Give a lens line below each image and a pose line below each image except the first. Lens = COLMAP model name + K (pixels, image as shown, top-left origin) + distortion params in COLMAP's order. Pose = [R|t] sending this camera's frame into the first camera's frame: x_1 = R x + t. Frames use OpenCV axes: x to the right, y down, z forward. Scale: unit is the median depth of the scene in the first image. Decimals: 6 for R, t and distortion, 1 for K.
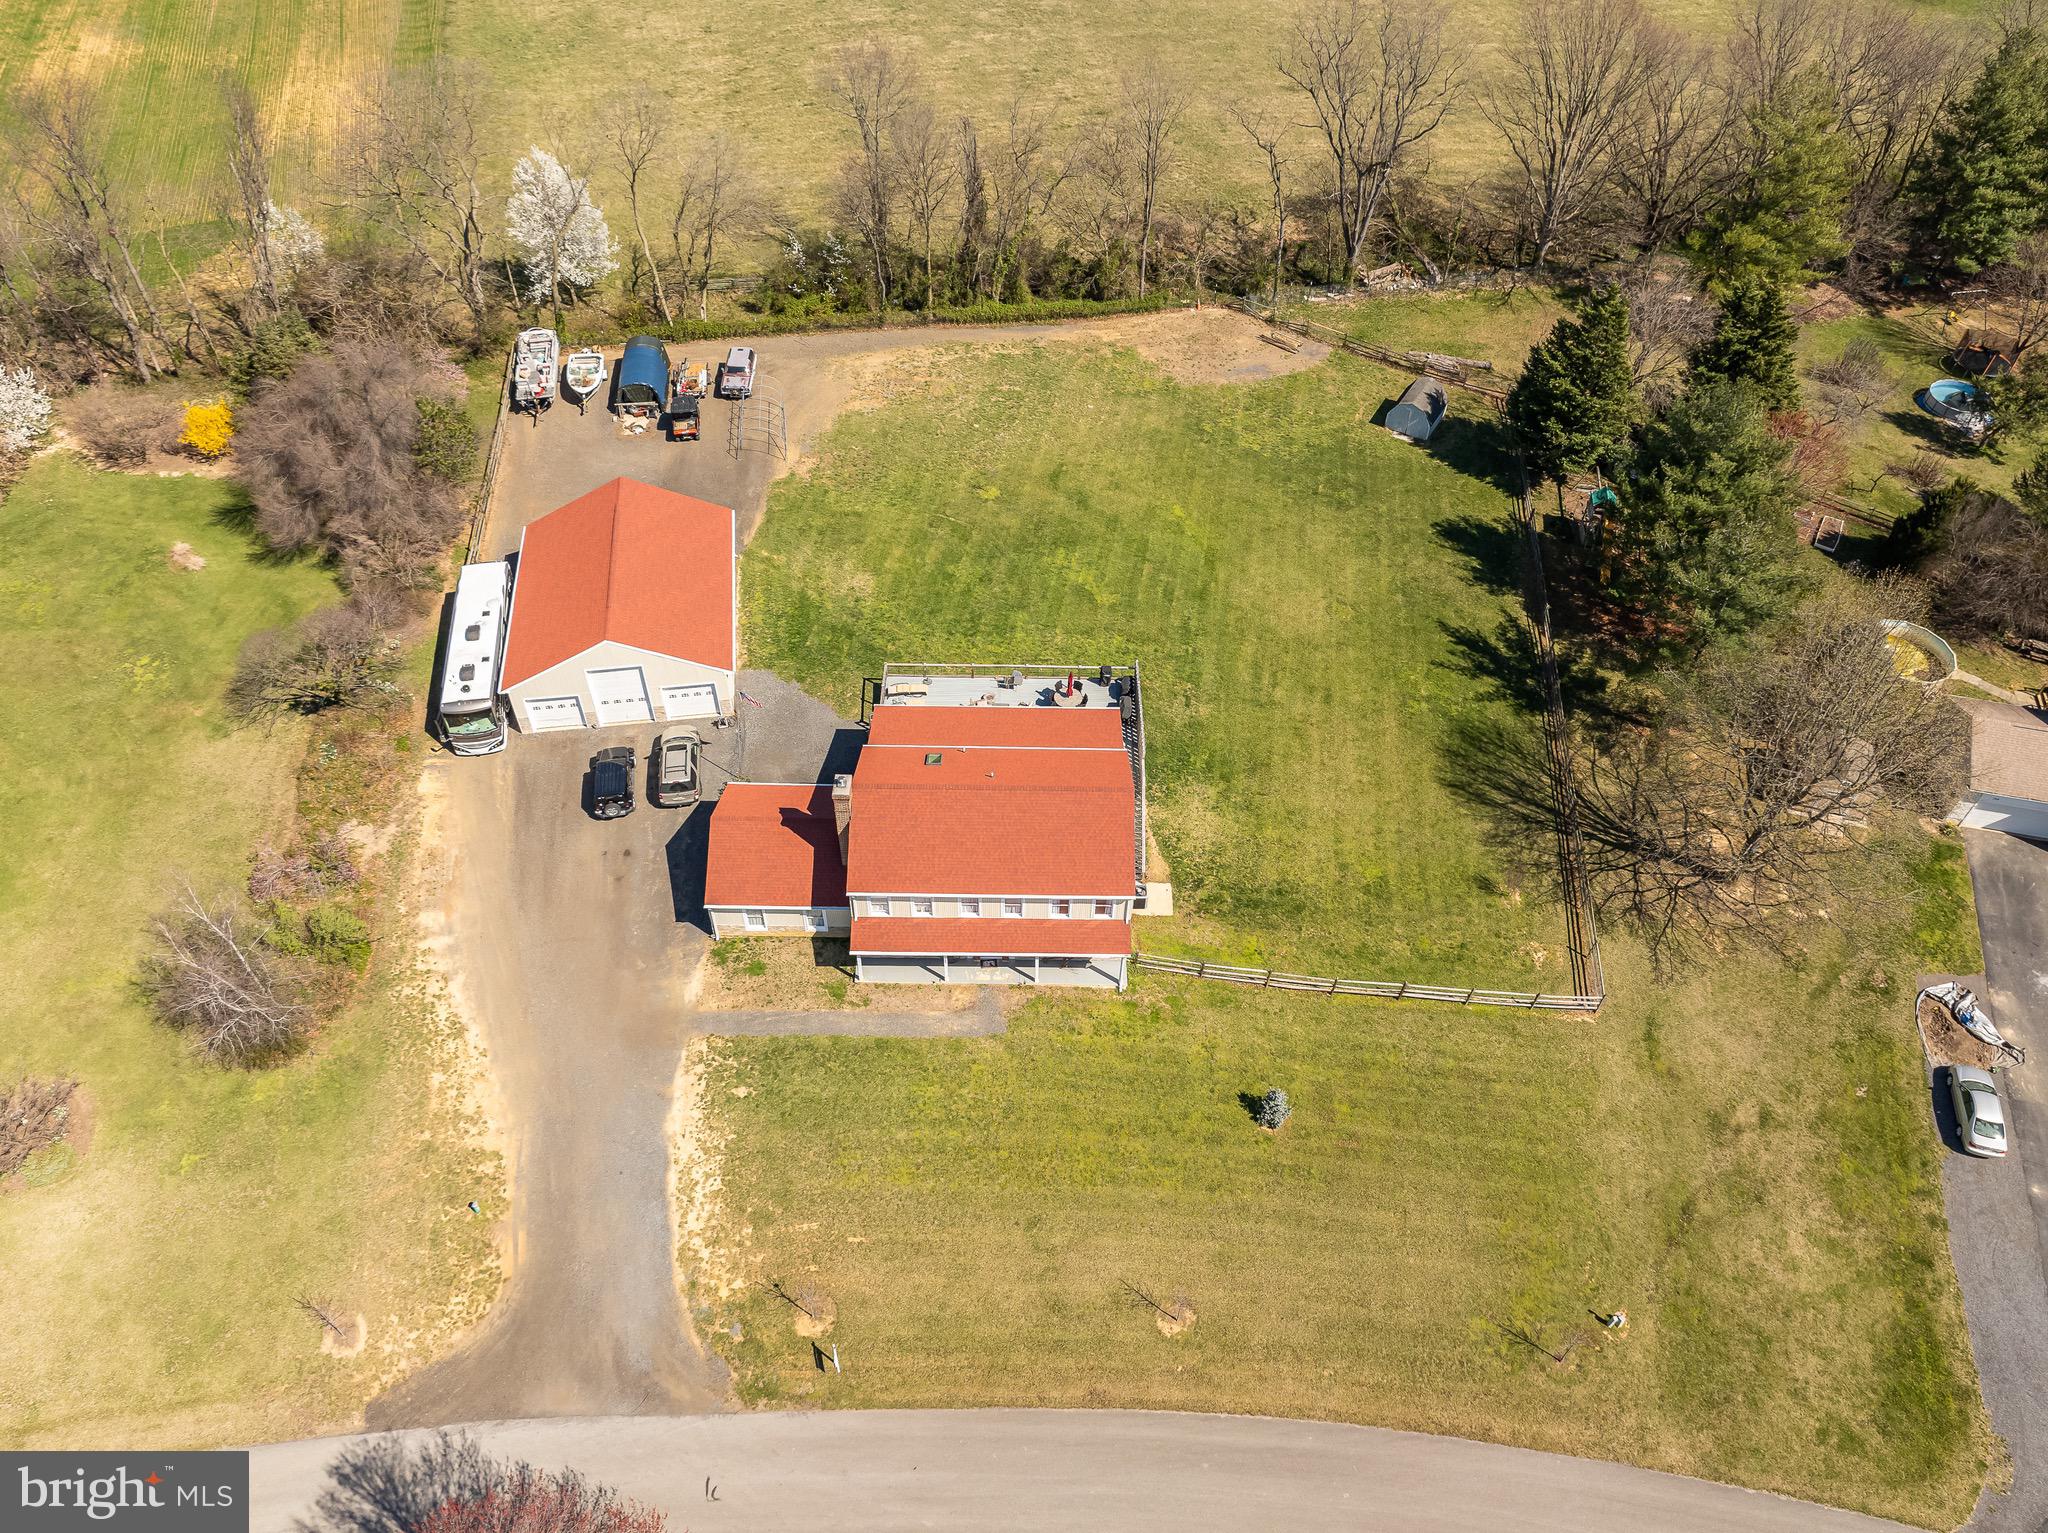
lens RADIAL K [[1452.5, 0, 1028.0], [0, 1452.5, 764.2], [0, 0, 1]] dist [-0.041179, 0.007916]
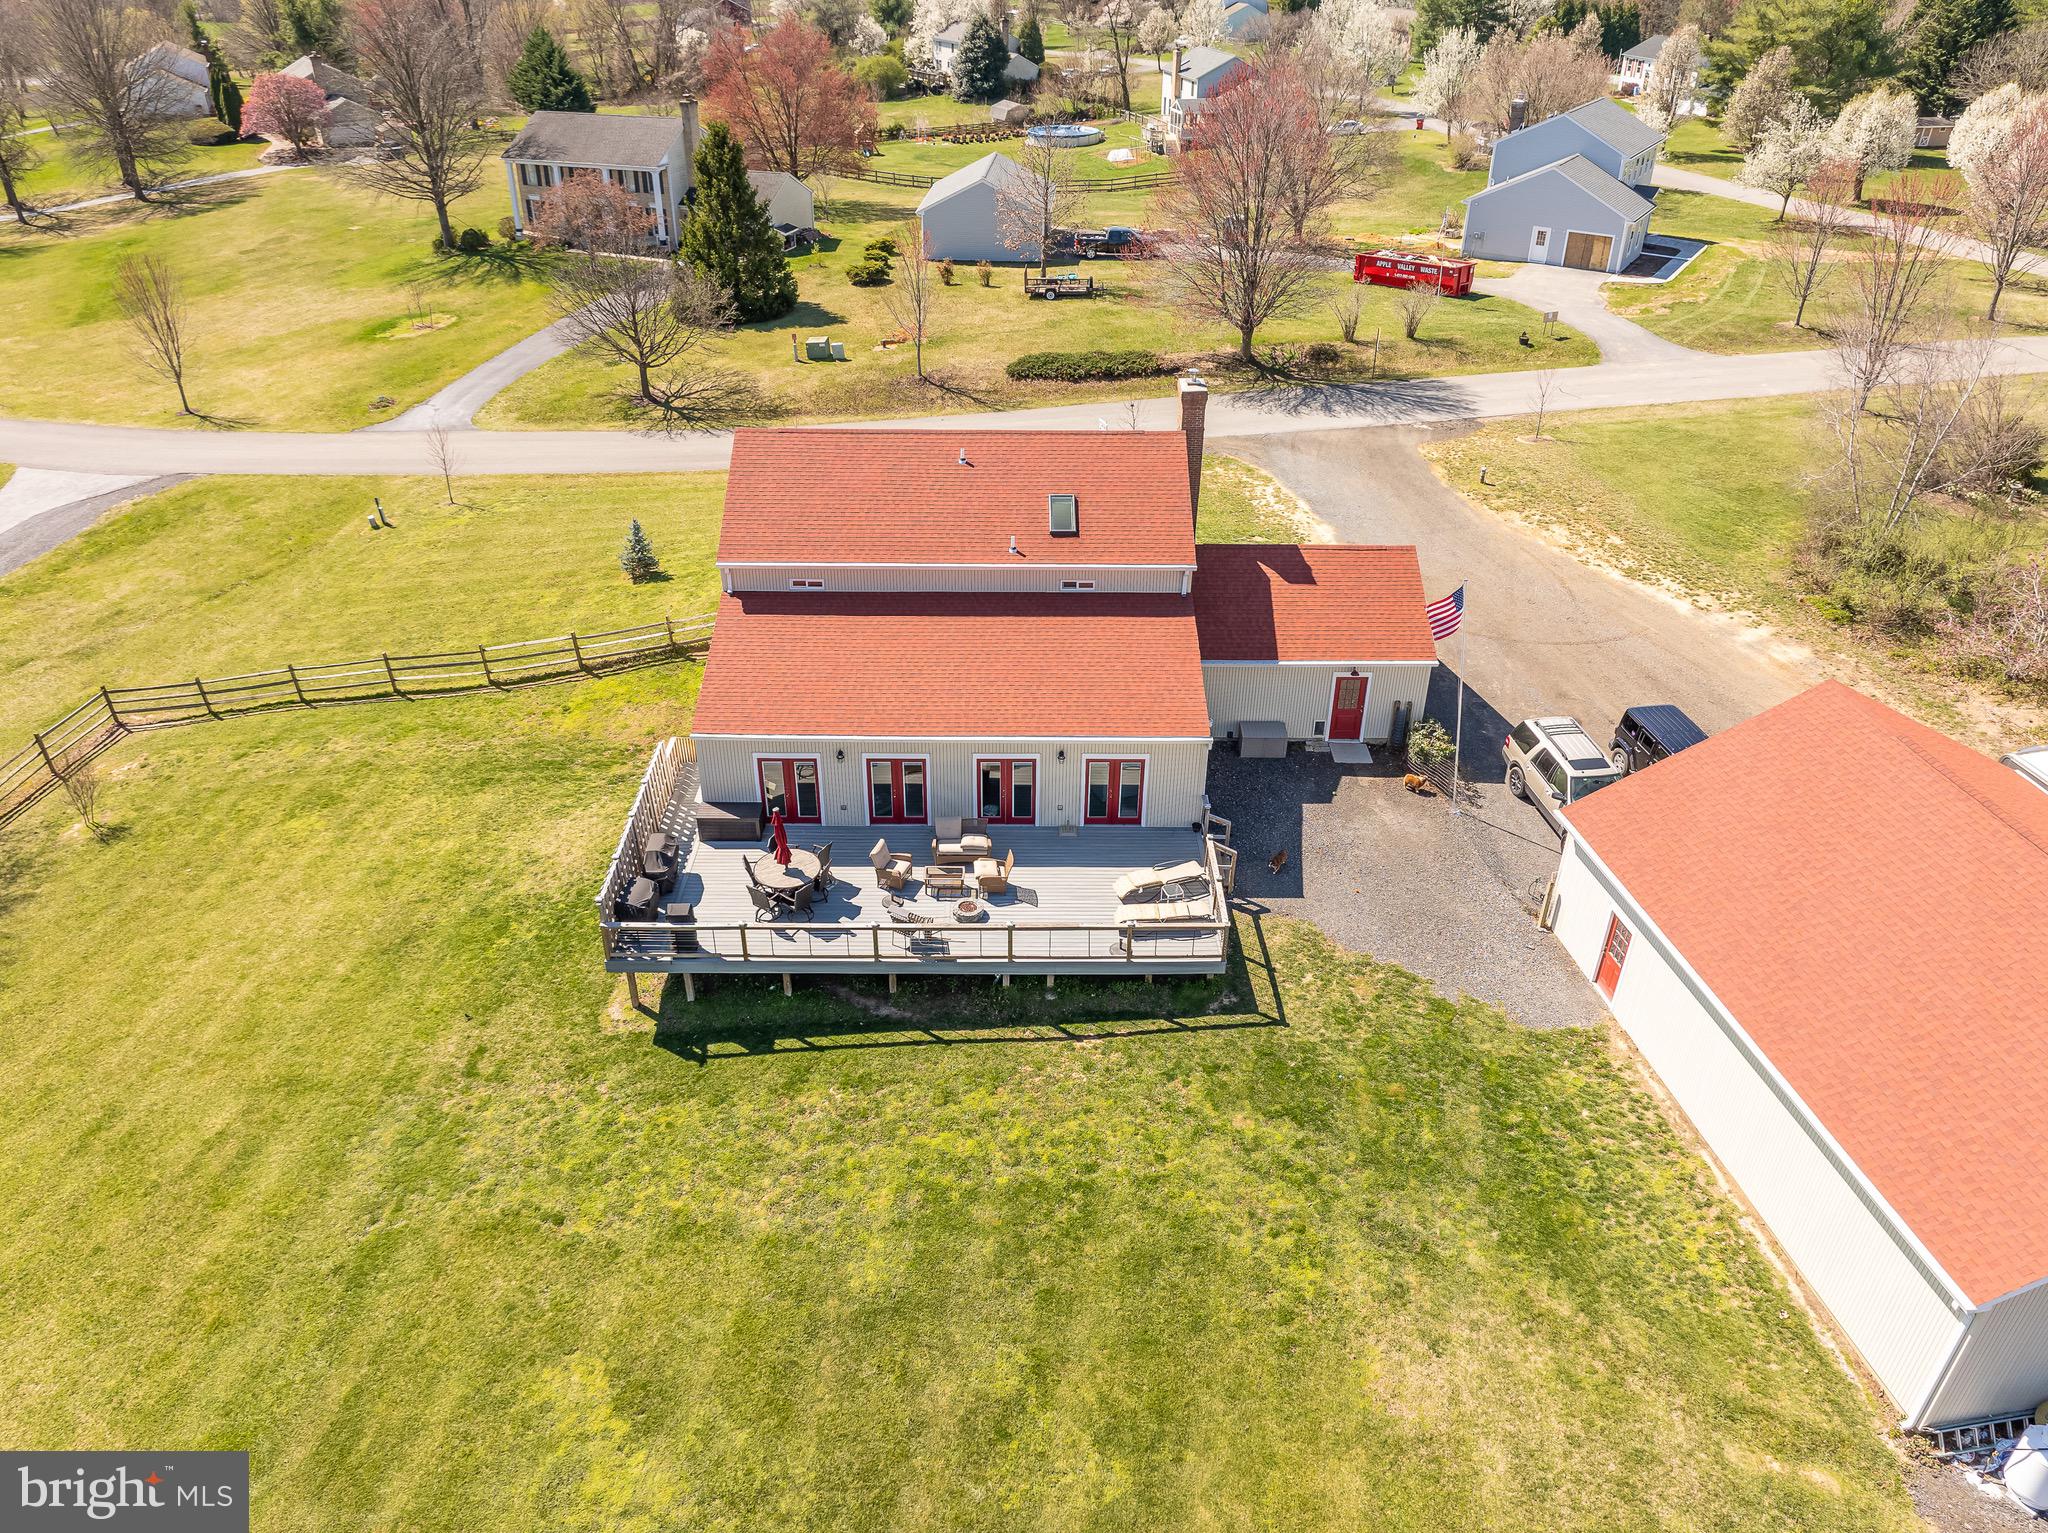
lens RADIAL K [[1452.5, 0, 1028.1], [0, 1452.5, 760.8], [0, 0, 1]] dist [-0.041179, 0.007916]
pose [[-0.999614, -0.012941, -0.024570, -0.034784], [-0.026595, 0.191436, 0.981145, -0.500513], [-0.007994, 0.981420, -0.191707, 1.098216]]
